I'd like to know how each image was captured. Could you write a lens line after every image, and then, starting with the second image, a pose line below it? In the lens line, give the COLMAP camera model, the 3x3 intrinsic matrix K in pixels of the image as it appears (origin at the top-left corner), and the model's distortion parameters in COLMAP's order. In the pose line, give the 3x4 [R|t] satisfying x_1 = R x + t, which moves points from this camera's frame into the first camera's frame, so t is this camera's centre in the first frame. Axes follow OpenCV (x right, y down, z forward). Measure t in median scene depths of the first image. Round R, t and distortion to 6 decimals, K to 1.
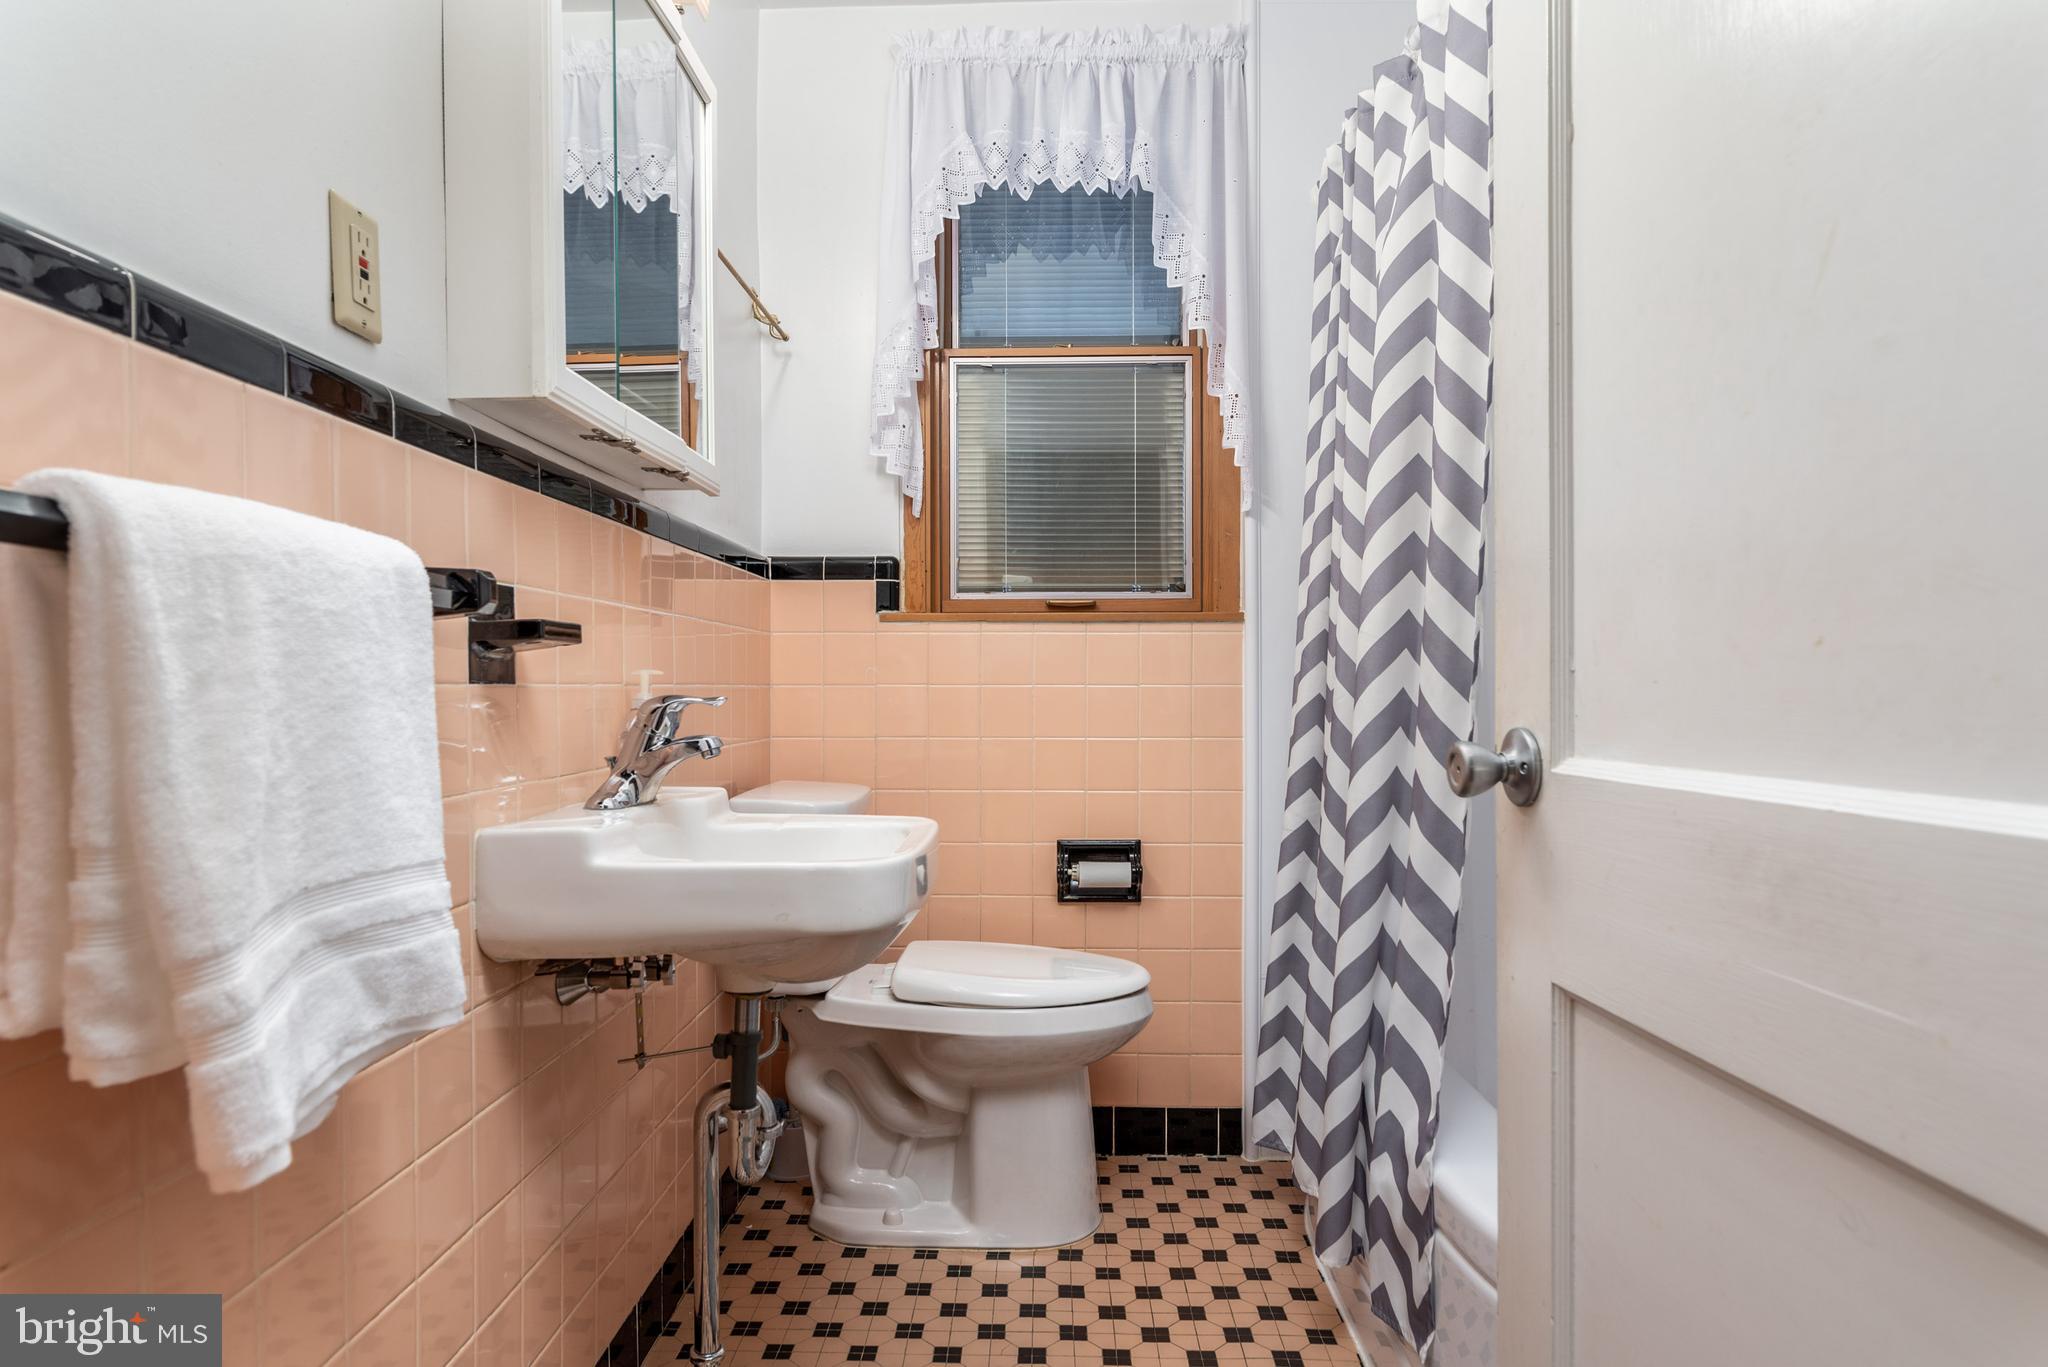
lens RADIAL K [[1194.1, 0, 1026.4], [0, 1194.1, 699.0], [0, 0, 1]] dist [-0.001846, -0.000571]
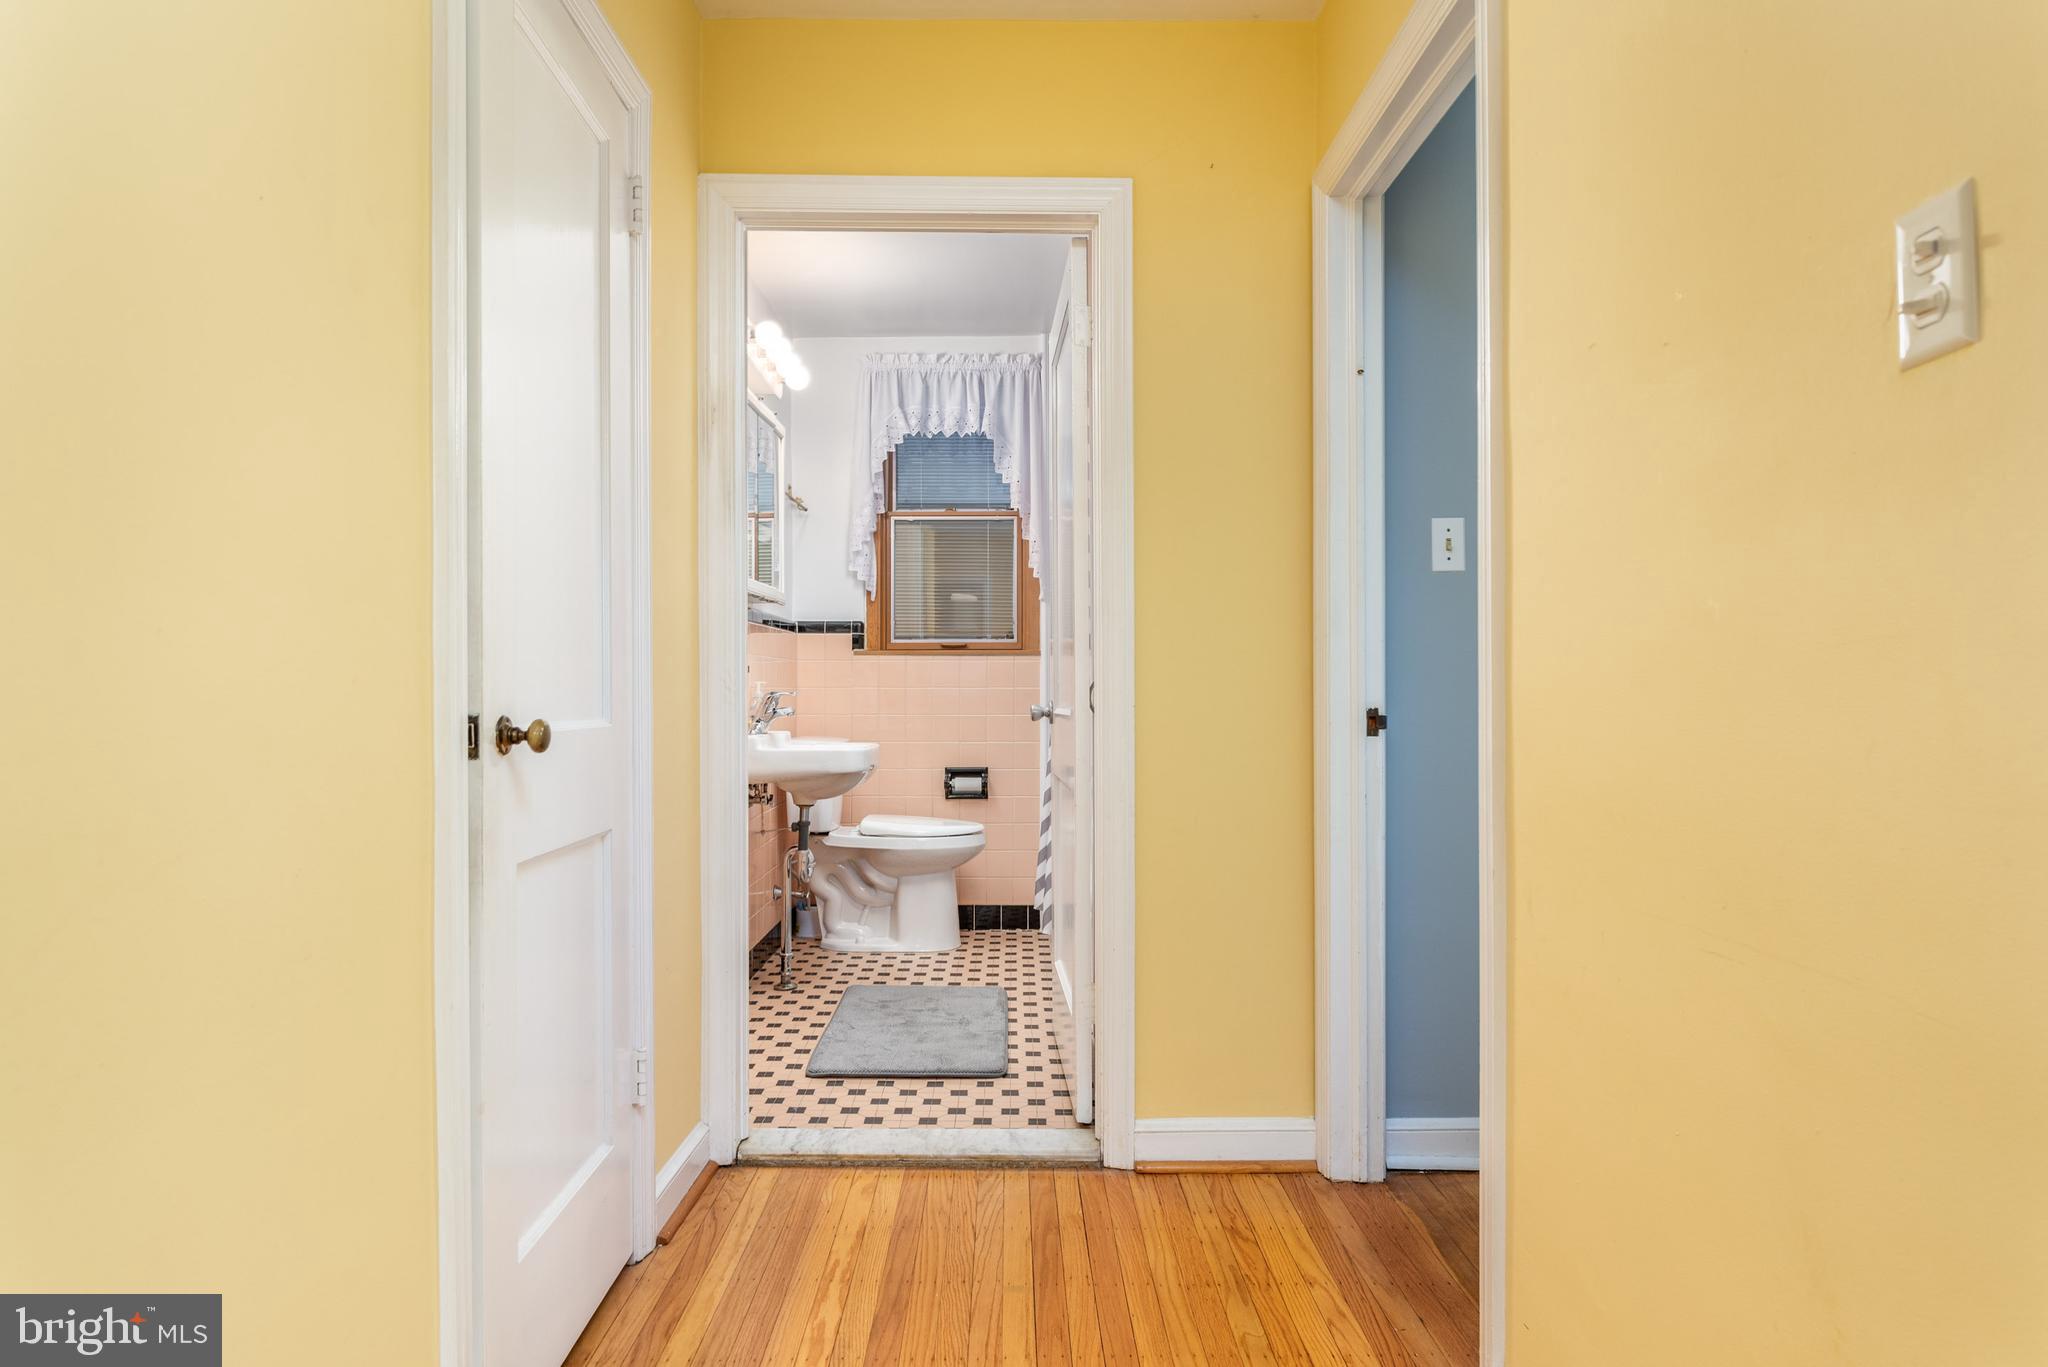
lens RADIAL K [[1194.1, 0, 1026.9], [0, 1194.1, 667.7], [0, 0, 1]] dist [-0.001846, -0.000571]
pose [[0.999607, -0.000809, 0.028024, 0.104731], [0.001680, 0.999516, -0.031064, 0.016196], [-0.027986, 0.031099, 0.999124, -0.954303]]
